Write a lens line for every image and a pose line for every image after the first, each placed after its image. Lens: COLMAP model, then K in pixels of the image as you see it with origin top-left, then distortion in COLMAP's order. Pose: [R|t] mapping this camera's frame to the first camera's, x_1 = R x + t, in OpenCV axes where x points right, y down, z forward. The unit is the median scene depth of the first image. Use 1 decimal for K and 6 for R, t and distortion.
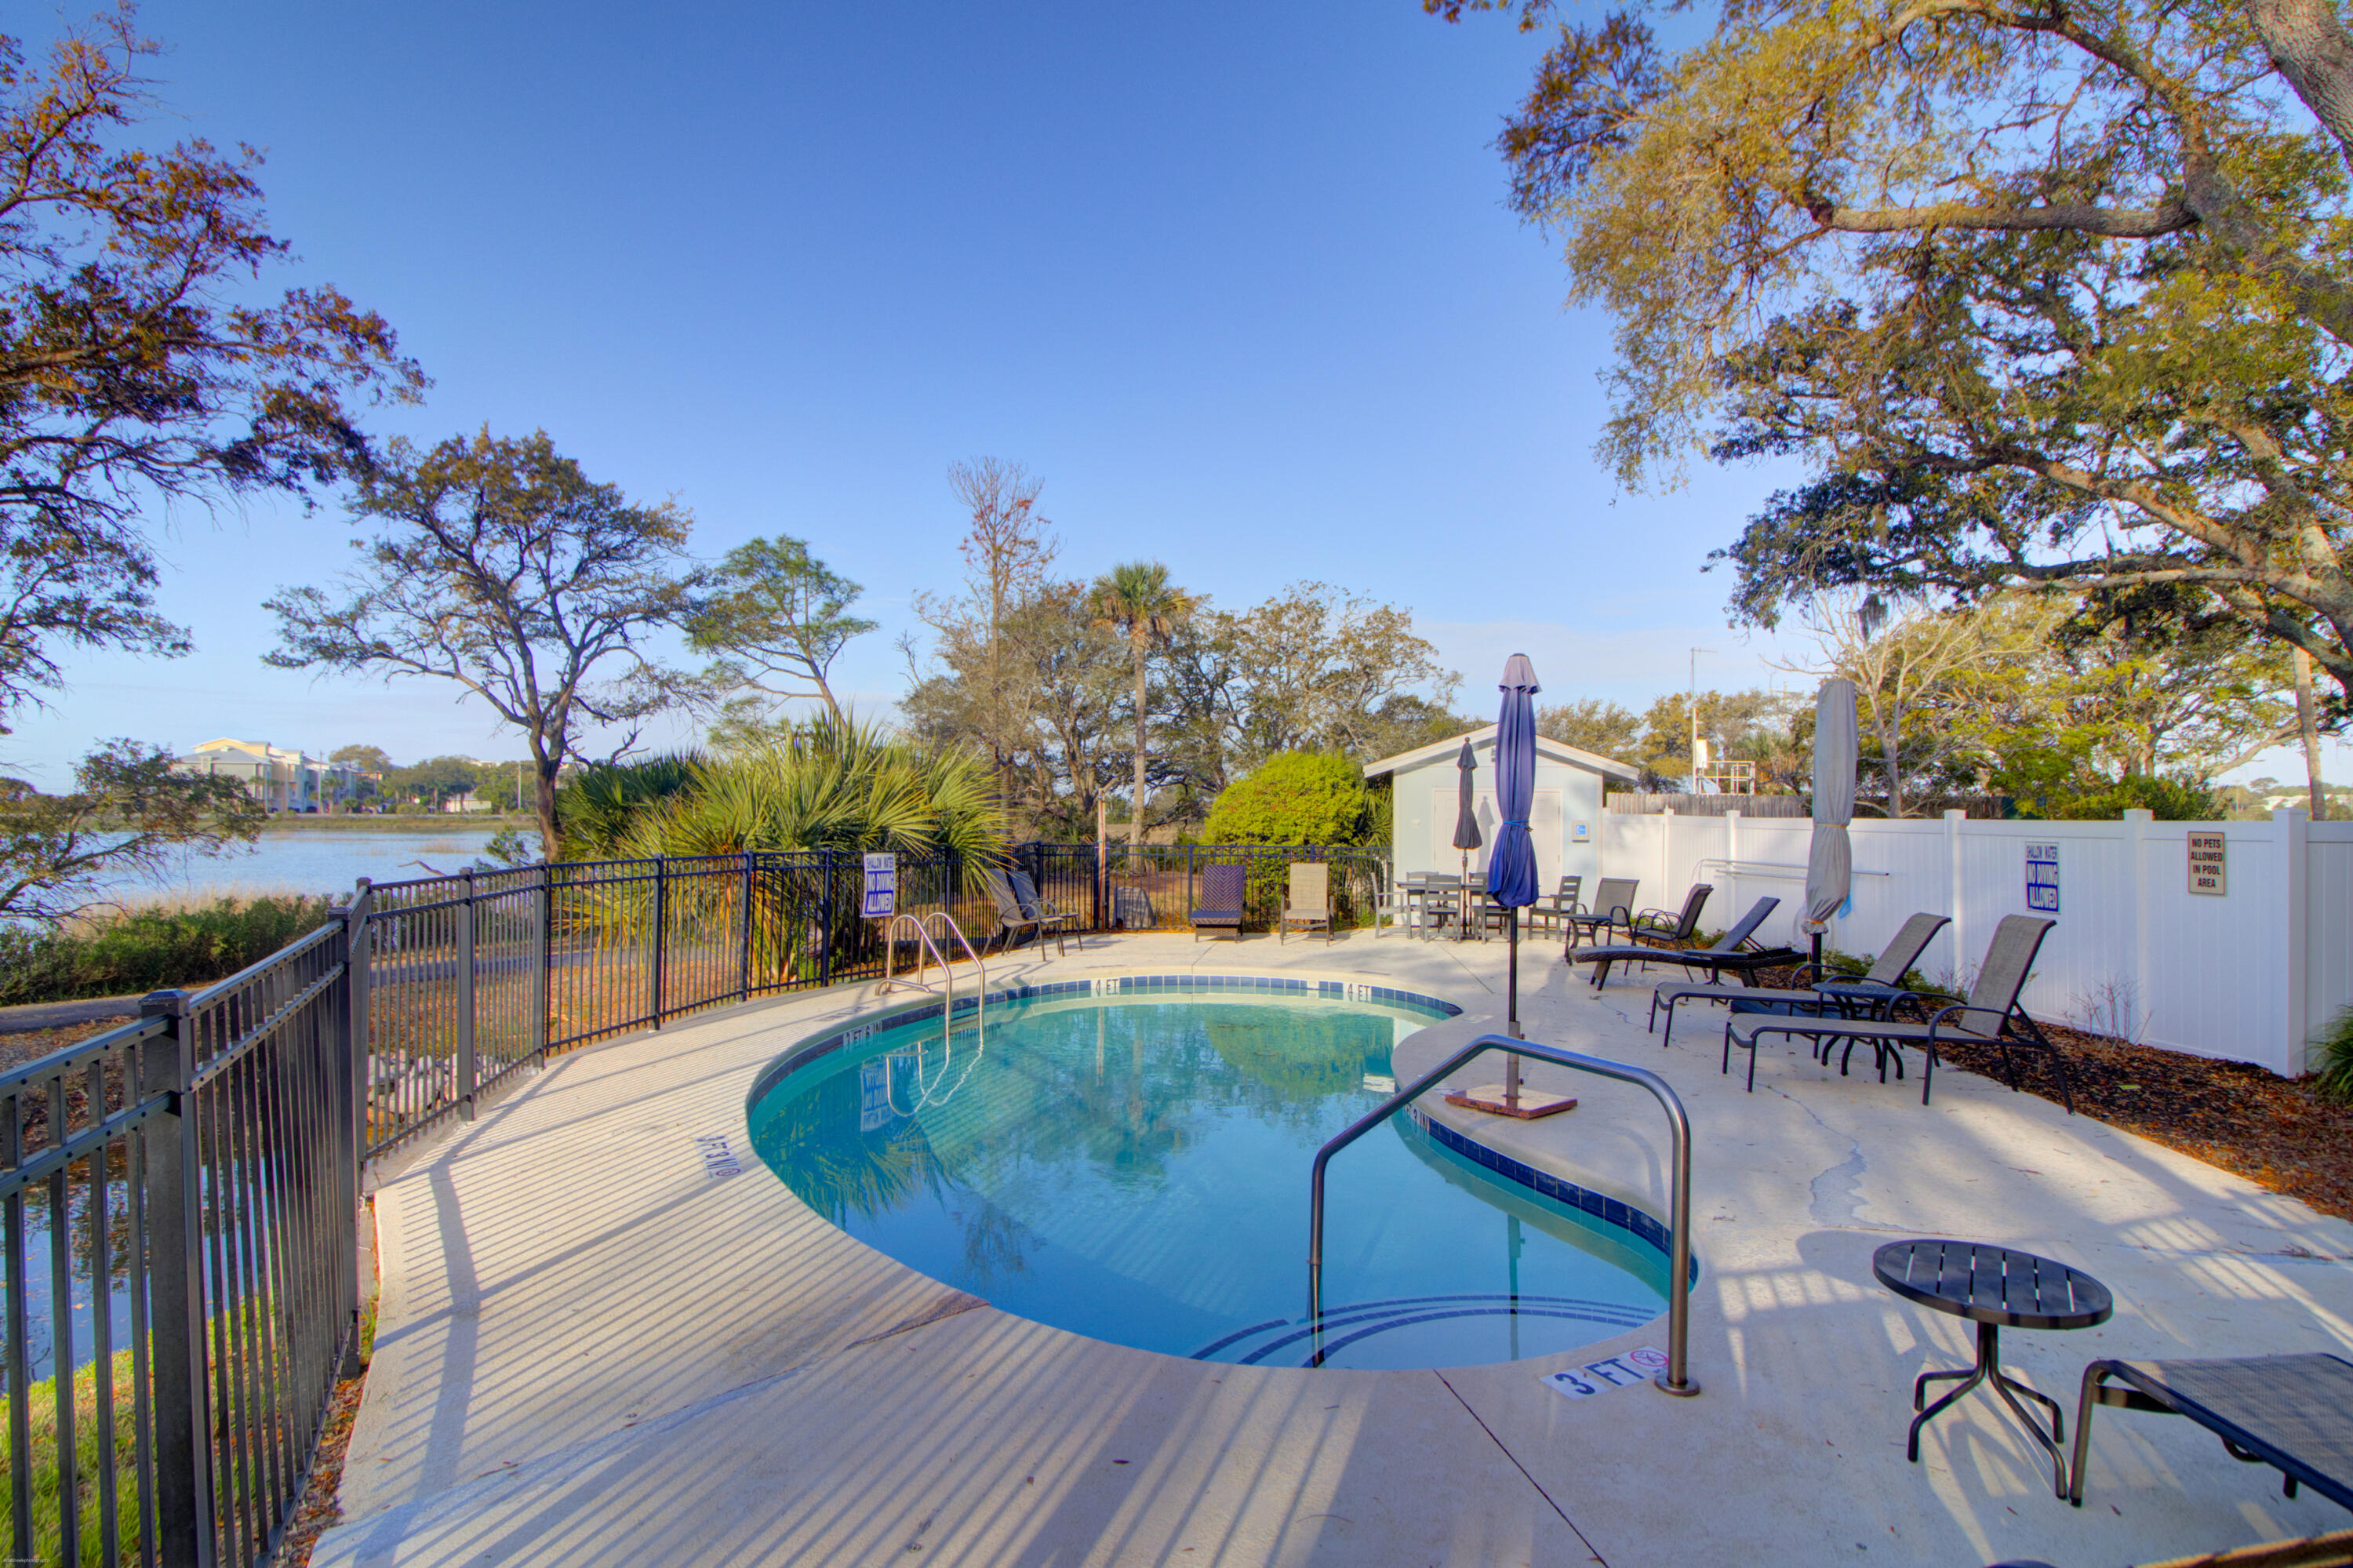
lens RADIAL K [[1306.5, 0, 1176.5], [0, 1306.5, 784.0], [0, 0, 1]] dist [0.001148, -0.014182]
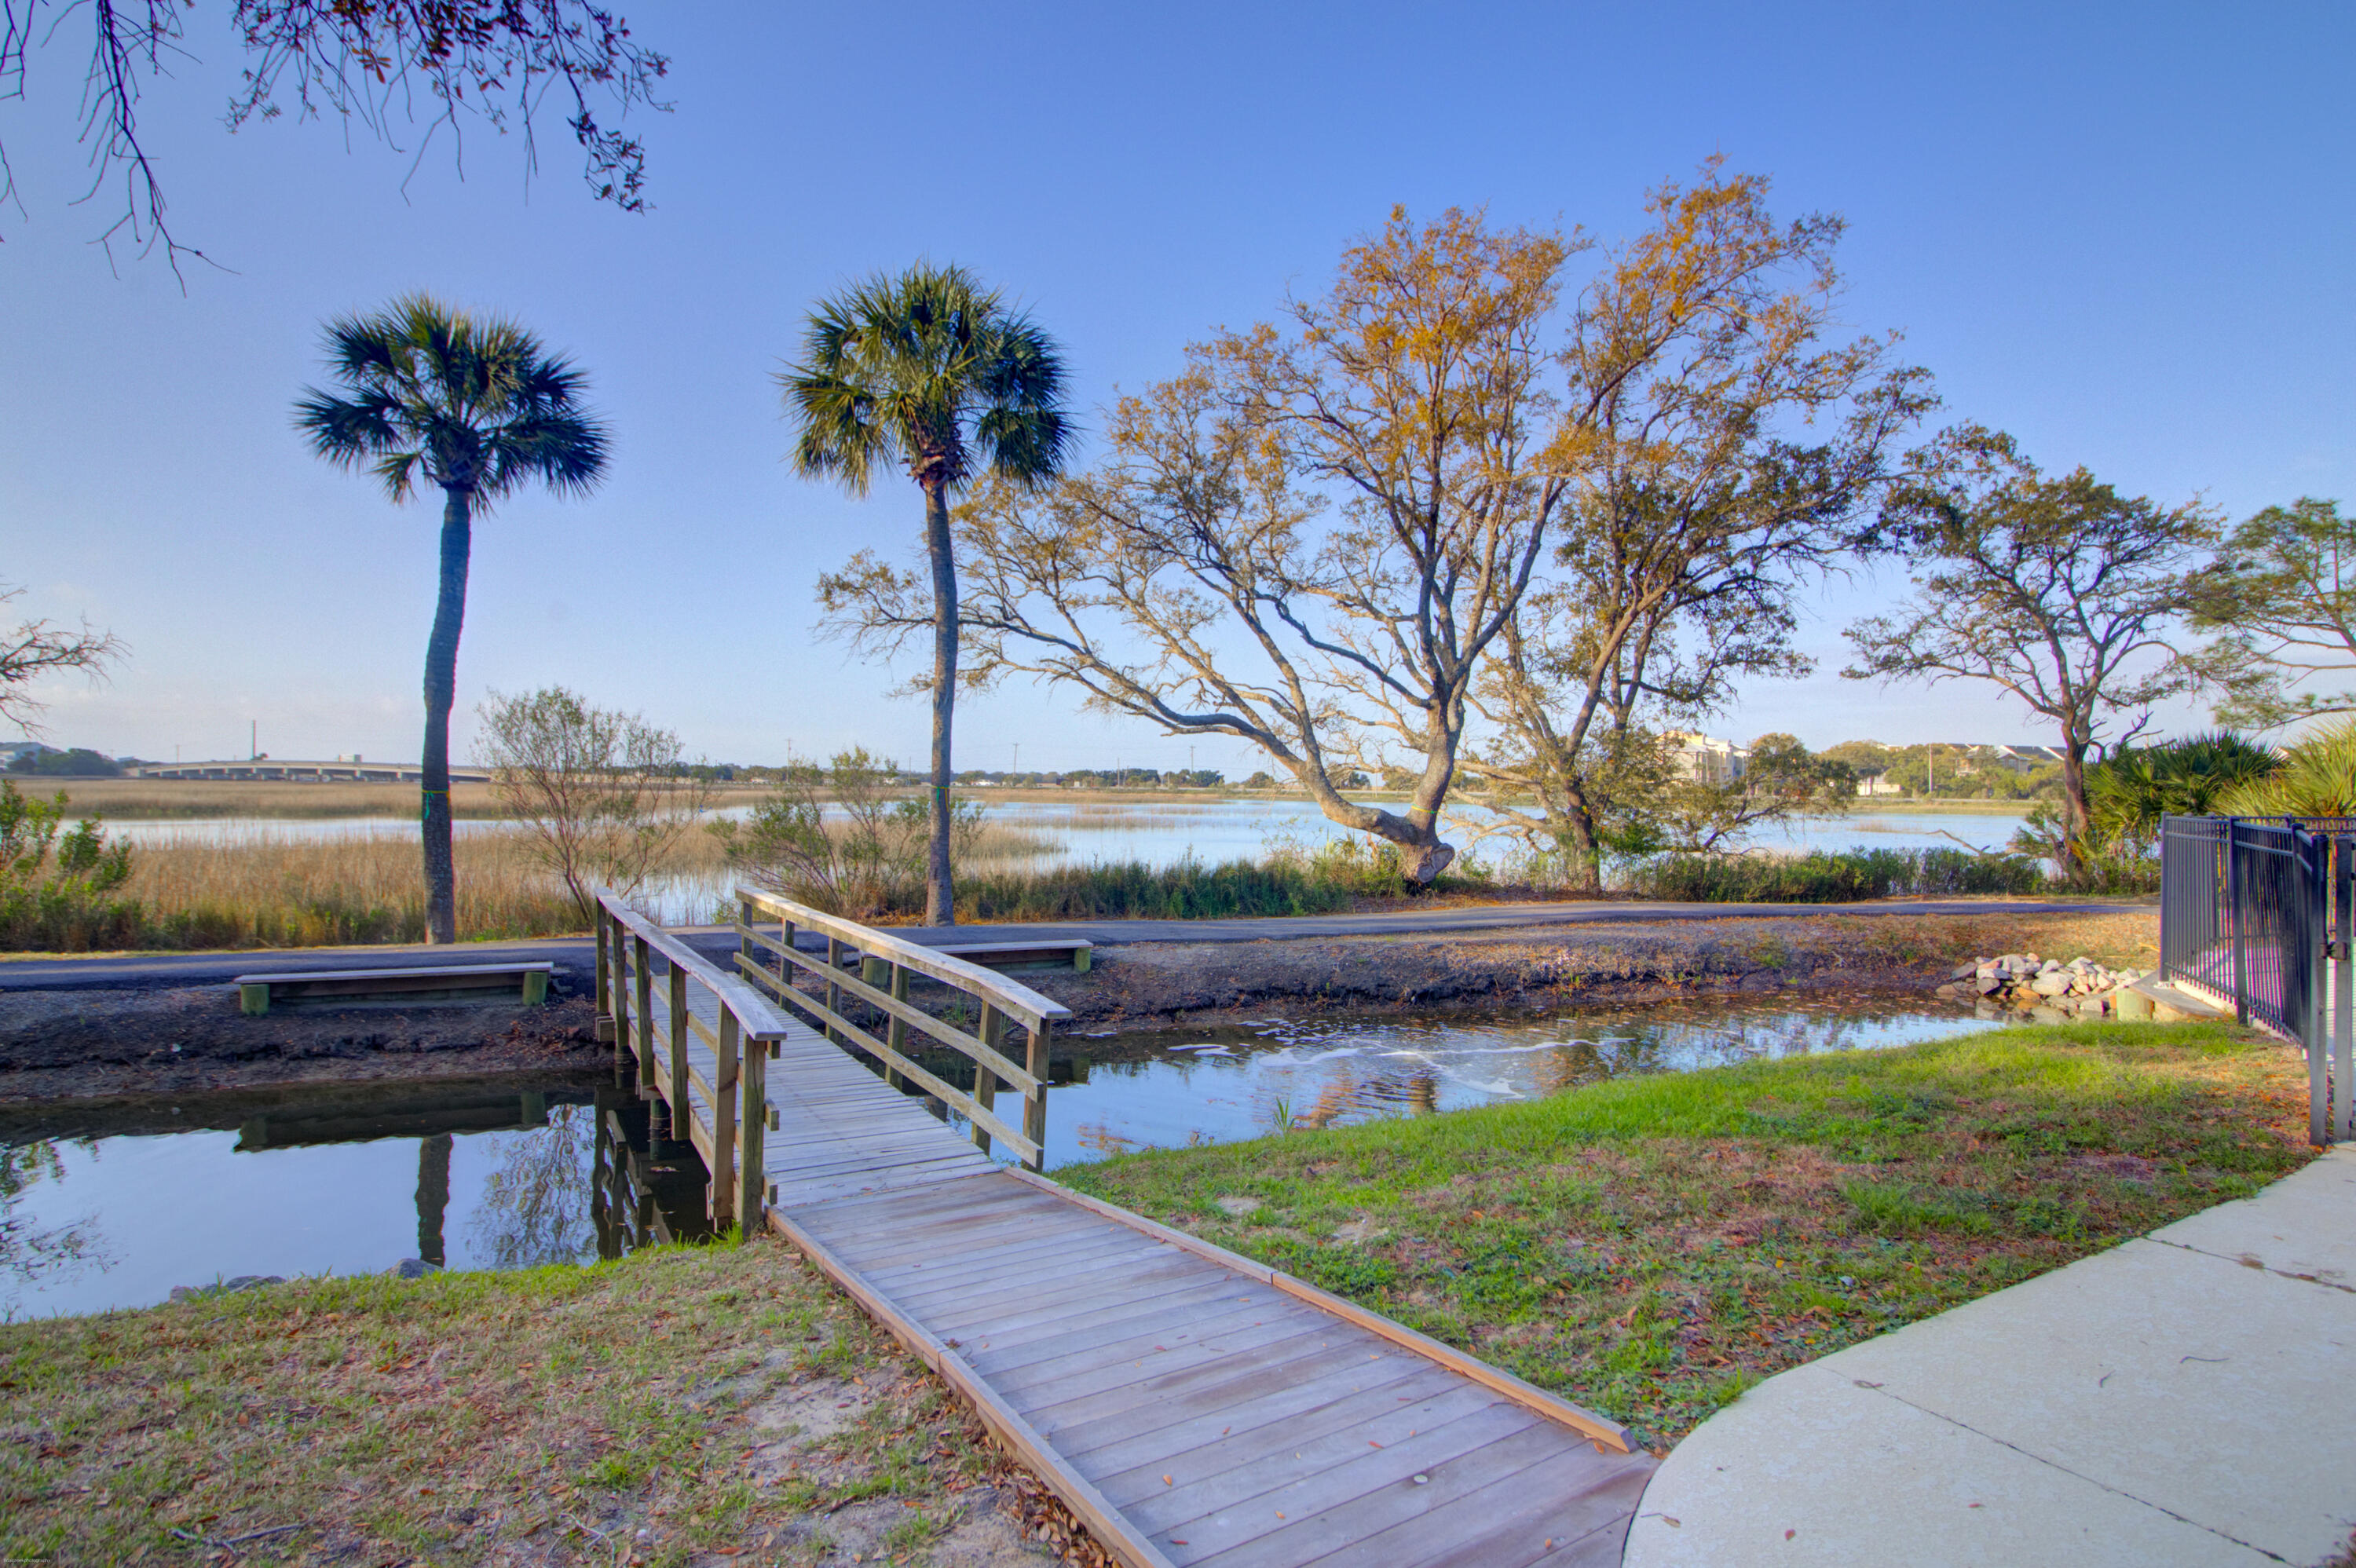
lens RADIAL K [[1308.0, 0, 1178.0], [0, 1308.0, 784.0], [0, 0, 1]] dist [0.001148, -0.014182]
pose [[0.557446, 0.001075, -0.830212, 0.036320], [0.009009, 0.999932, 0.007344, 0.001536], [0.830164, -0.011573, 0.557399, -0.313737]]
